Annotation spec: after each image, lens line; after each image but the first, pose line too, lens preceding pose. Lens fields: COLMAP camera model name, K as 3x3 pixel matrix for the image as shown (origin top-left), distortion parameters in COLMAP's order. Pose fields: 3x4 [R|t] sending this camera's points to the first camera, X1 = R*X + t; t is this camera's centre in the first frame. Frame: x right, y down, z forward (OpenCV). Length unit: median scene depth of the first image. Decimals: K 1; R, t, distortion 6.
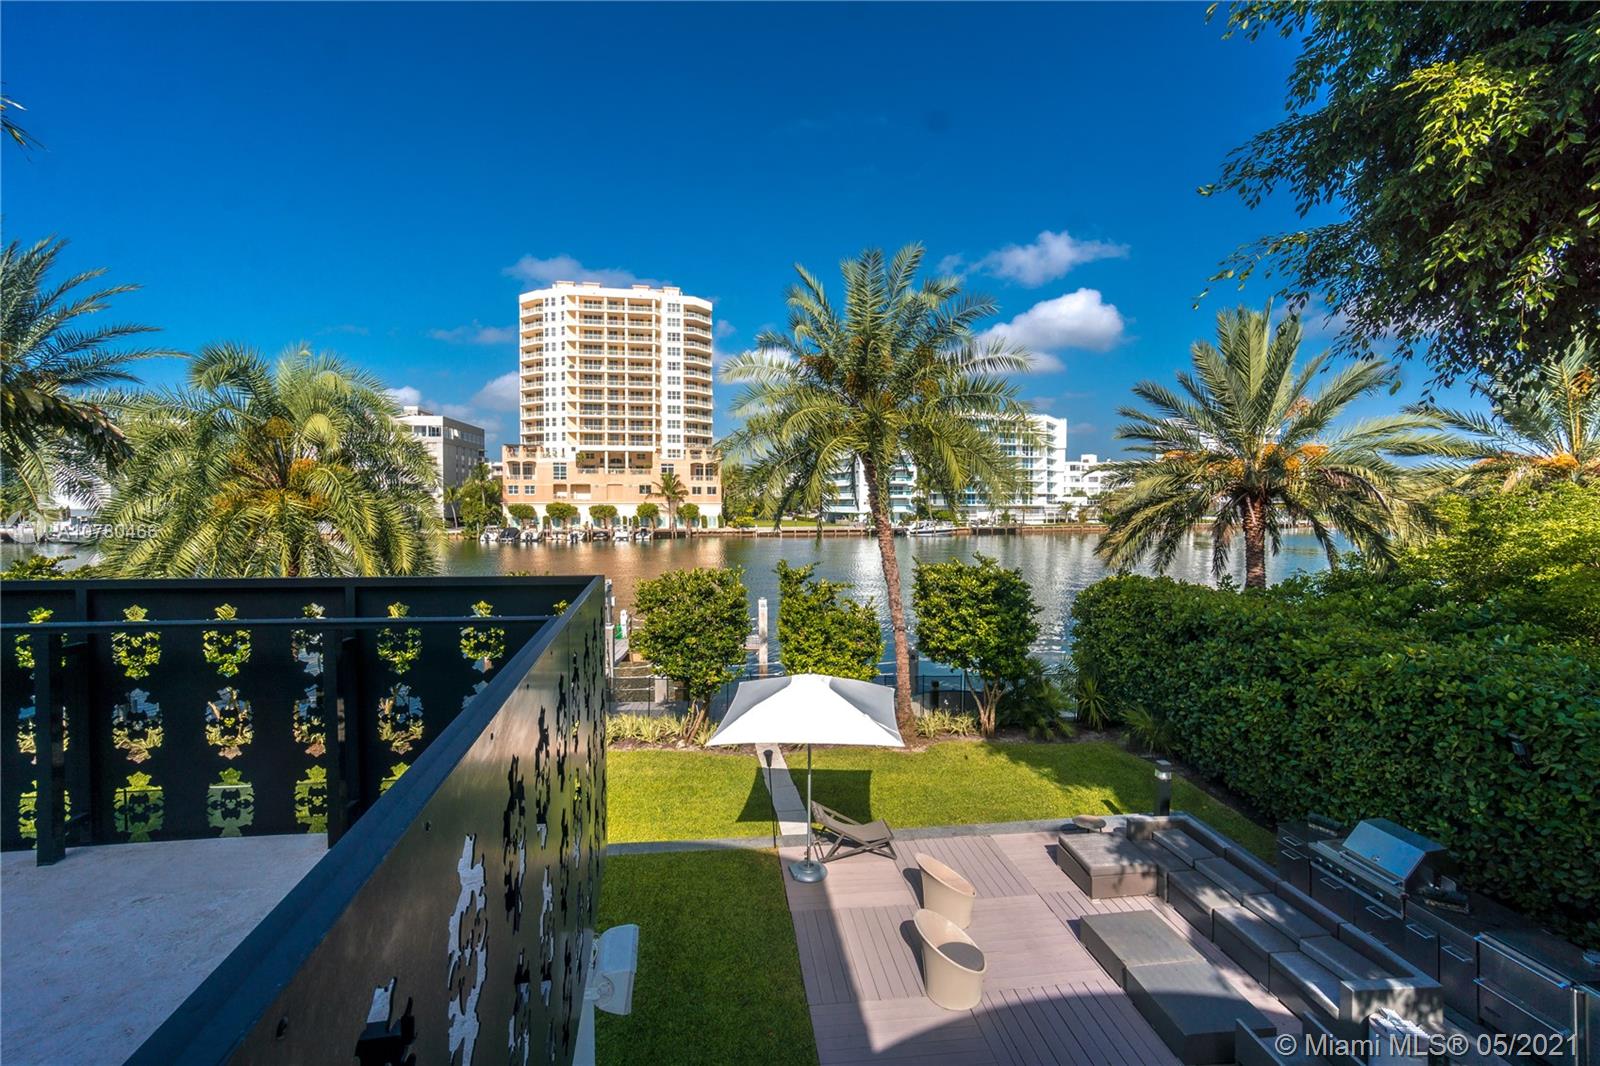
lens RADIAL K [[703.7, 0, 802.6], [0, 703.7, 516.6], [0, 0, 1]] dist [-0.000124, -0.000071]
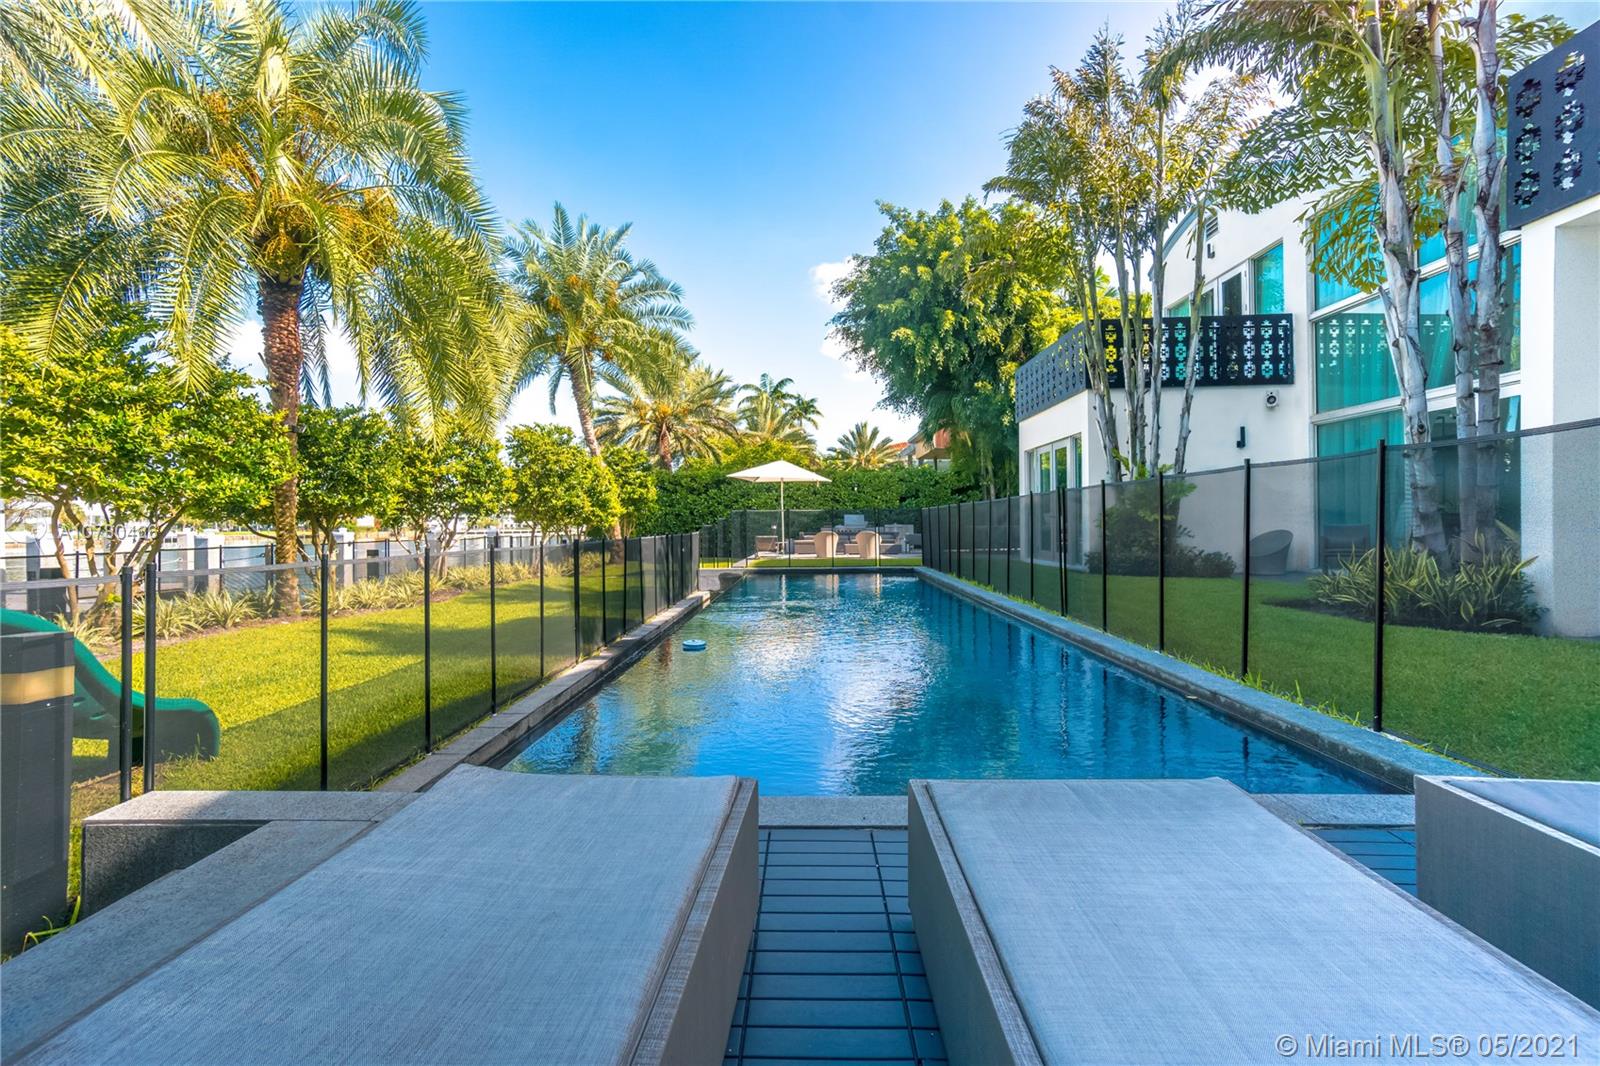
lens RADIAL K [[703.7, 0, 802.6], [0, 703.7, 516.6], [0, 0, 1]] dist [-0.000124, -0.000071]
pose [[-0.990478, 0.004614, 0.137595, 1.195208], [0.004518, 0.999989, -0.001005, 1.246831], [-0.137598, -0.000374, -0.990488, 5.384643]]
